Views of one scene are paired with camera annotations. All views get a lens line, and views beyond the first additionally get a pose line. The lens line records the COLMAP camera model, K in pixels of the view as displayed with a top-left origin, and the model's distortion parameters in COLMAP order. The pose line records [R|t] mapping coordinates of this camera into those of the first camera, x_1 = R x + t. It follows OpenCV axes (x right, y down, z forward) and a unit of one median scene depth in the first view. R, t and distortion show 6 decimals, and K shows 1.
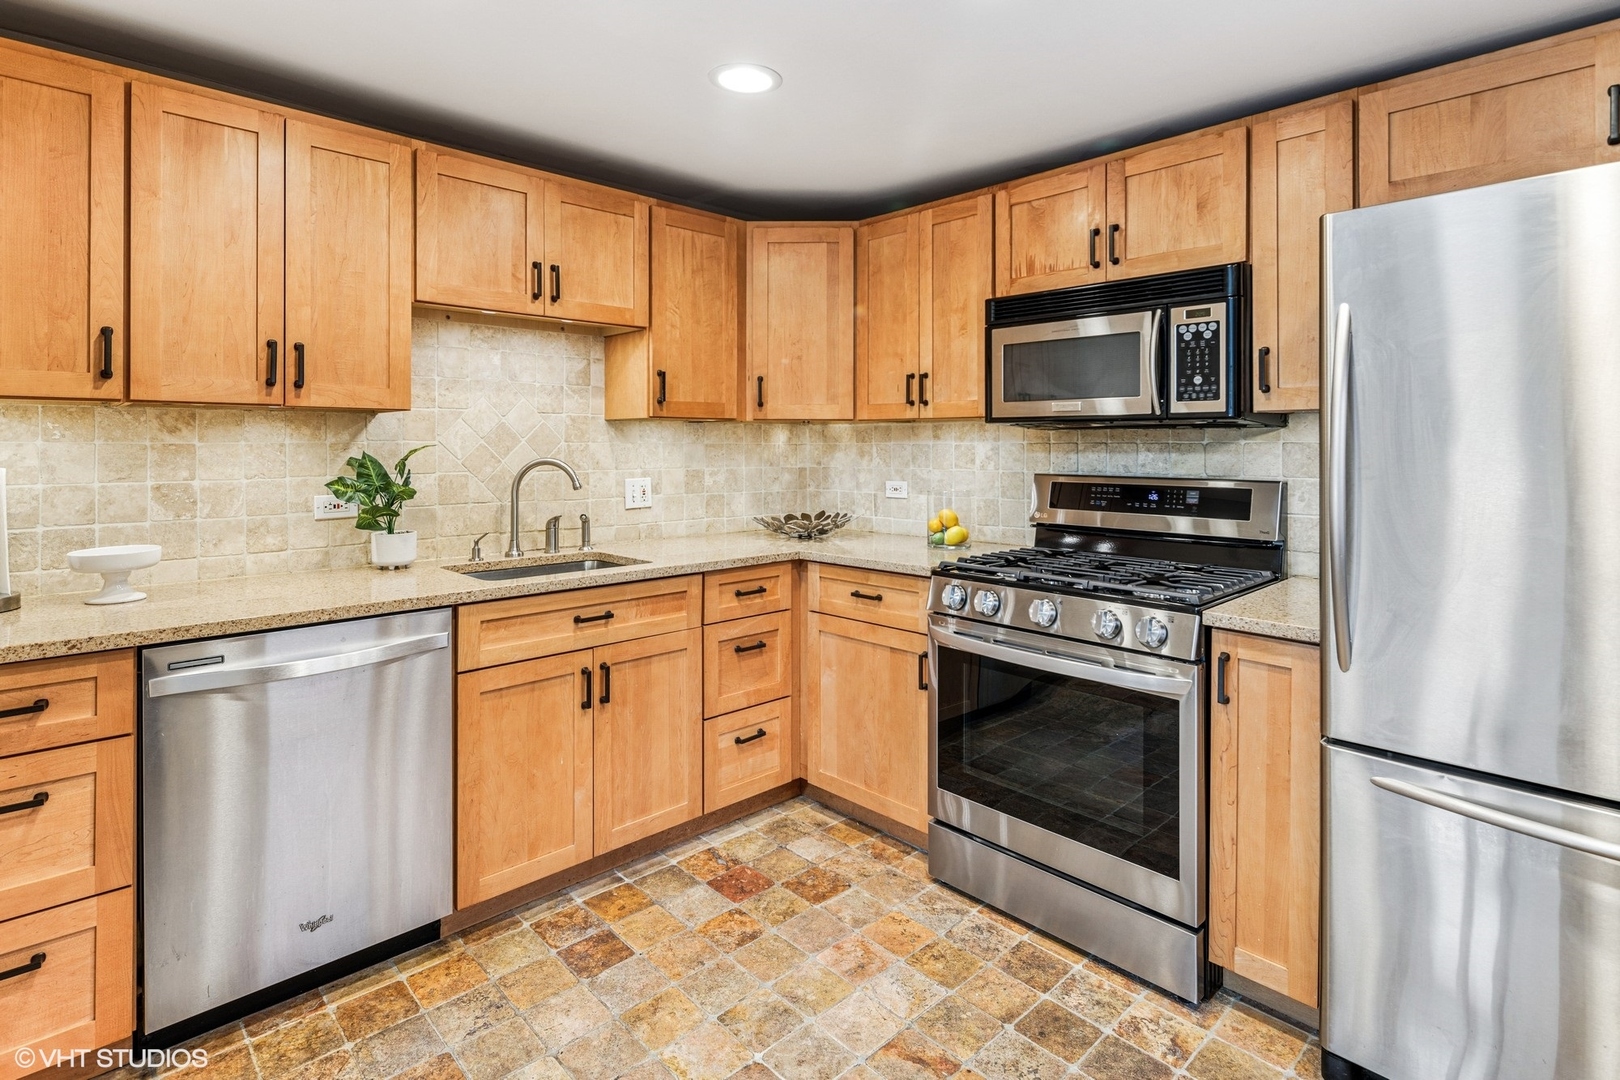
lens RADIAL K [[820.7, 0, 813.8], [0, 820.7, 435.3], [0, 0, 1]] dist [0.009451, -0.005694]
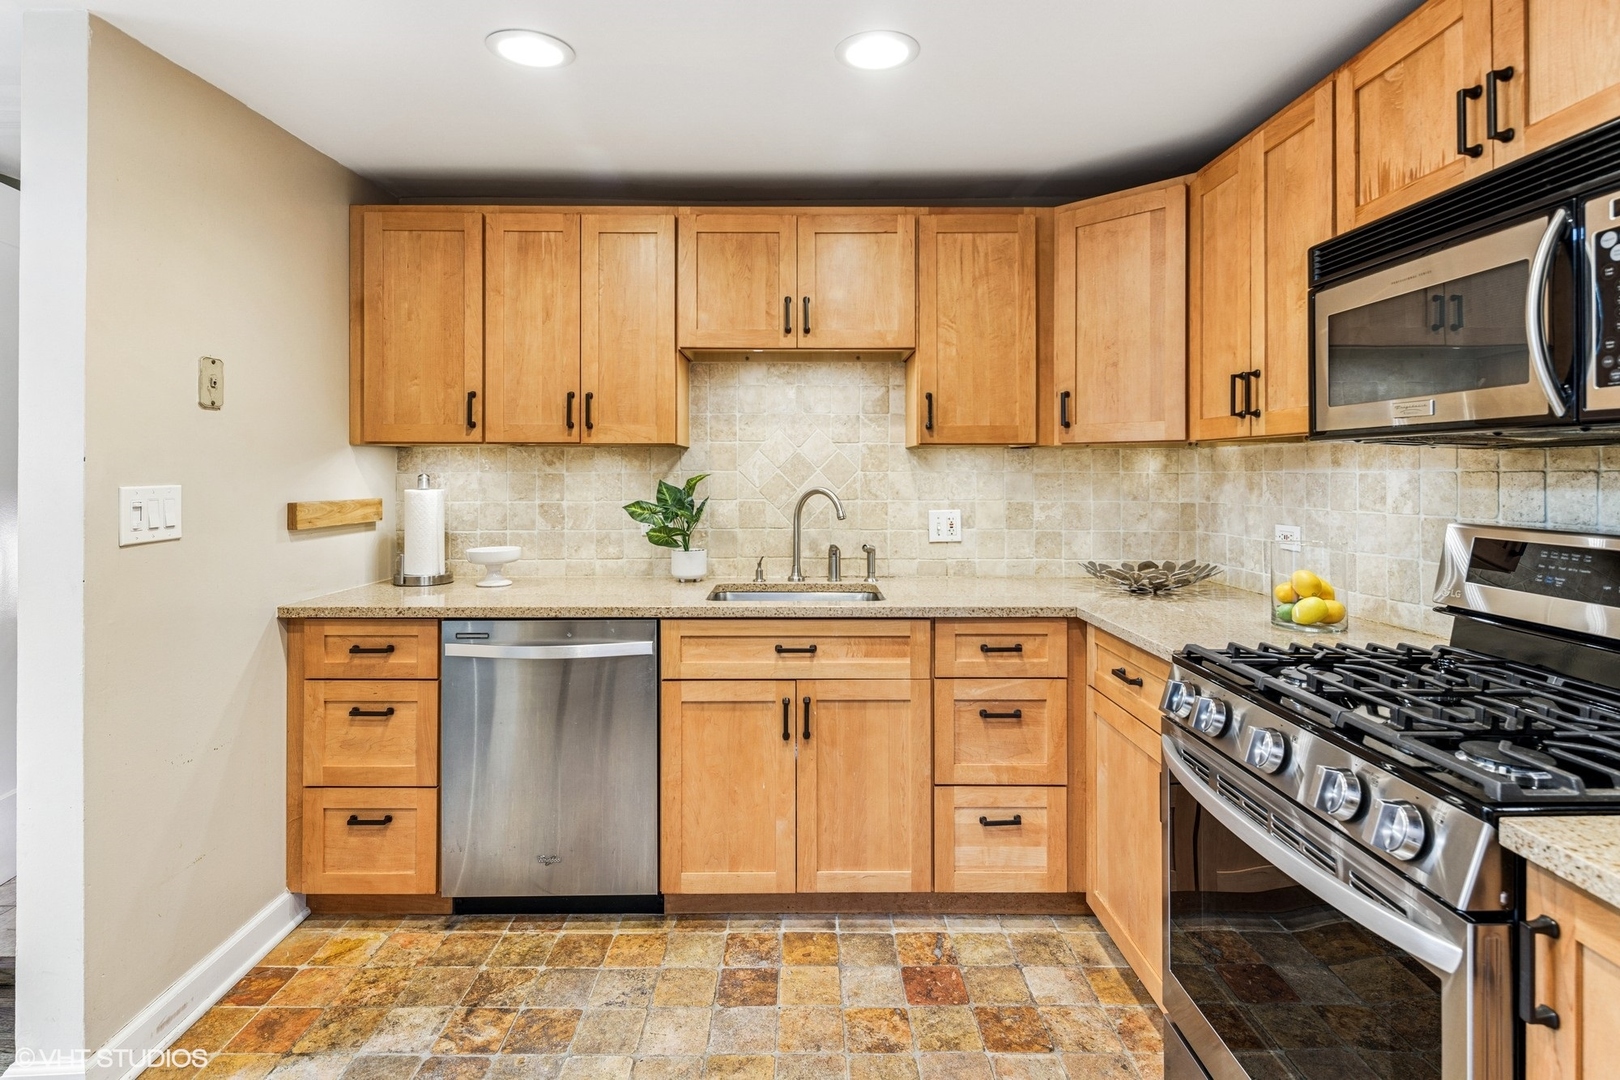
lens RADIAL K [[814.9, 0, 802.4], [0, 814.9, 464.2], [0, 0, 1]] dist [0.009291, -0.006519]
pose [[0.721636, -0.008282, -0.692224, 0.393968], [0.008556, 0.999959, -0.003044, 0.002419], [0.692220, -0.003726, 0.721677, 0.282104]]
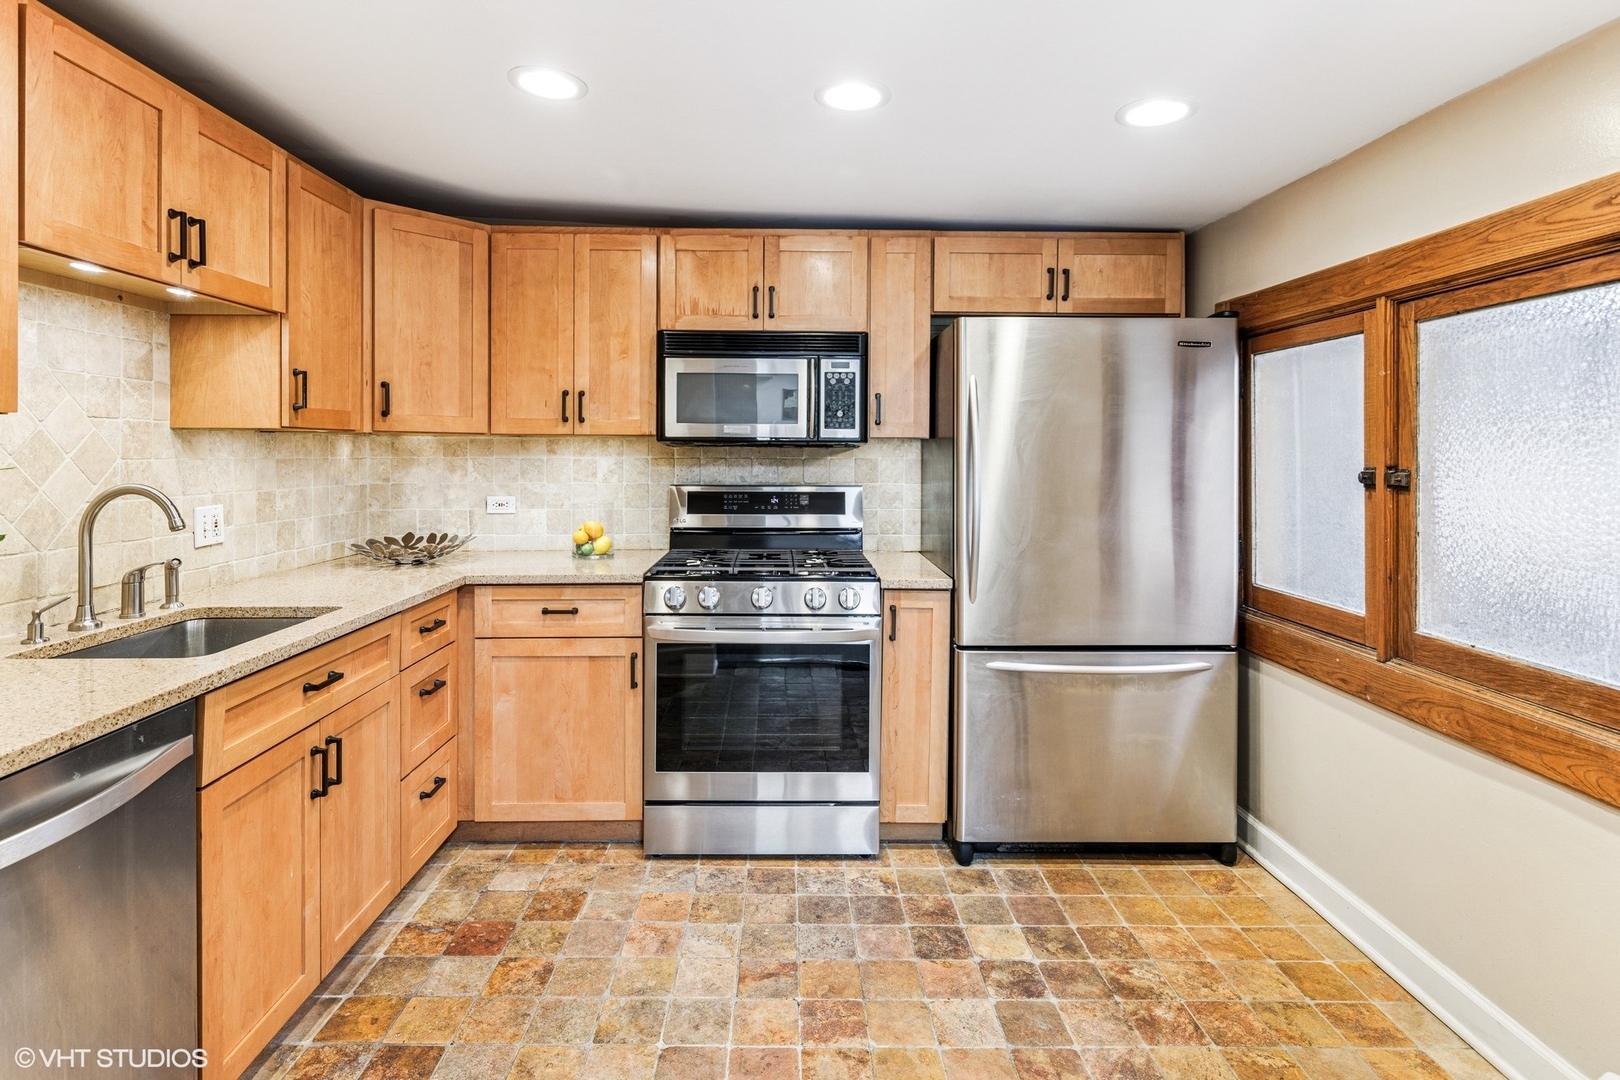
lens RADIAL K [[808.6, 0, 808.0], [0, 808.6, 446.1], [0, 0, 1]] dist [0.008865, -0.005710]
pose [[0.671935, 0.006976, 0.740577, -0.504289], [-0.012008, 0.999927, 0.001476, -0.013036], [-0.740513, -0.009884, 0.671969, 0.117471]]
